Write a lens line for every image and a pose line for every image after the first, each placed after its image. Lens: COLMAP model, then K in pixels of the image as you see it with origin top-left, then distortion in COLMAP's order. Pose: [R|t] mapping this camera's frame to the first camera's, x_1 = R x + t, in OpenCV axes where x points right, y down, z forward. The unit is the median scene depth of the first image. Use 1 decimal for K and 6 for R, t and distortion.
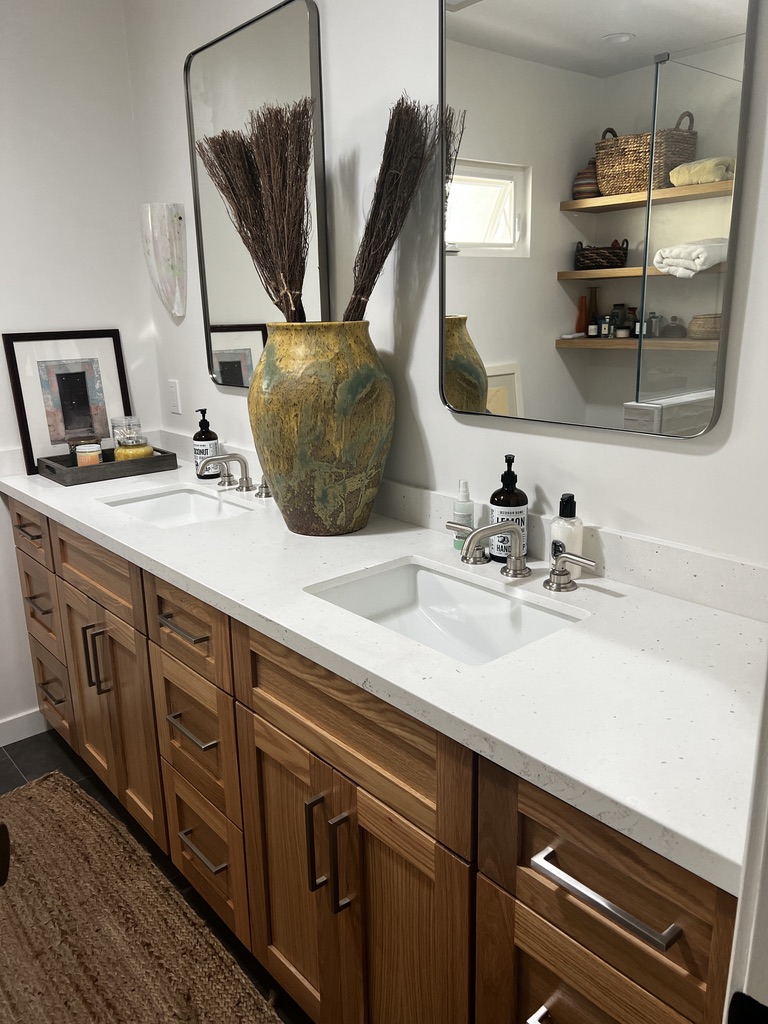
lens RADIAL K [[744.0, 0, 369.1], [0, 744.0, 509.3], [0, 0, 1]] dist [0.054703, -0.072097]
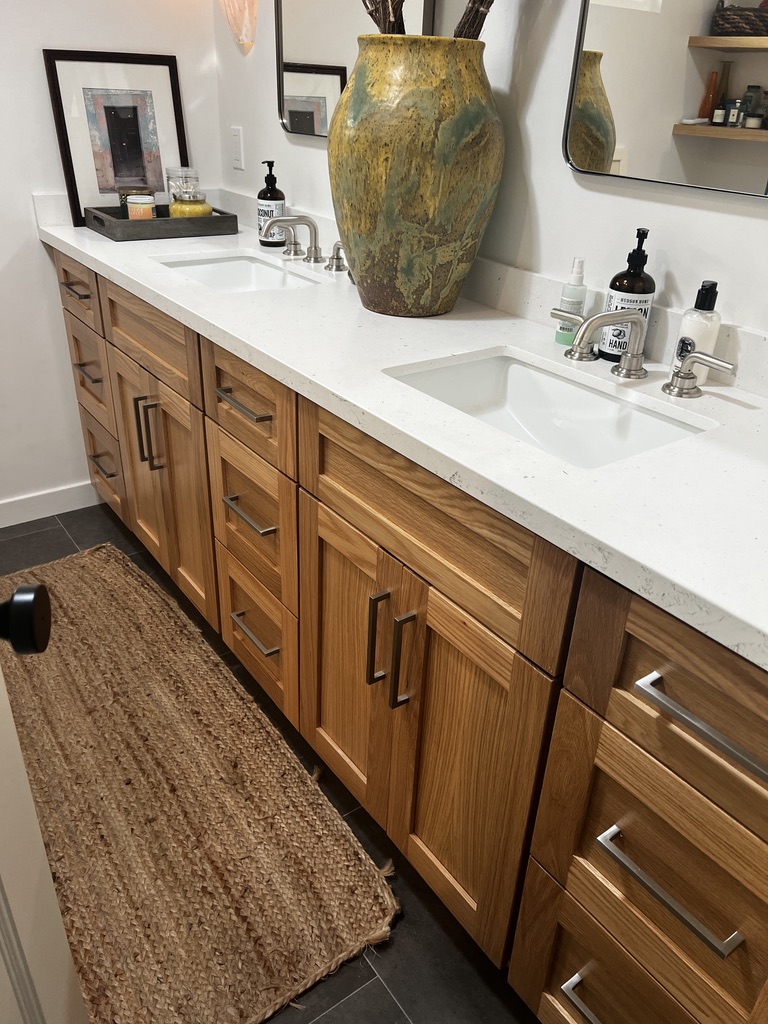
lens RADIAL K [[744.0, 0, 369.1], [0, 744.0, 509.3], [0, 0, 1]] dist [0.054703, -0.072097]
pose [[0.994339, 0.094773, -0.048032, -0.040126], [-0.080207, 0.966026, 0.245683, 0.045034], [0.069684, -0.240439, 0.968160, 0.100994]]
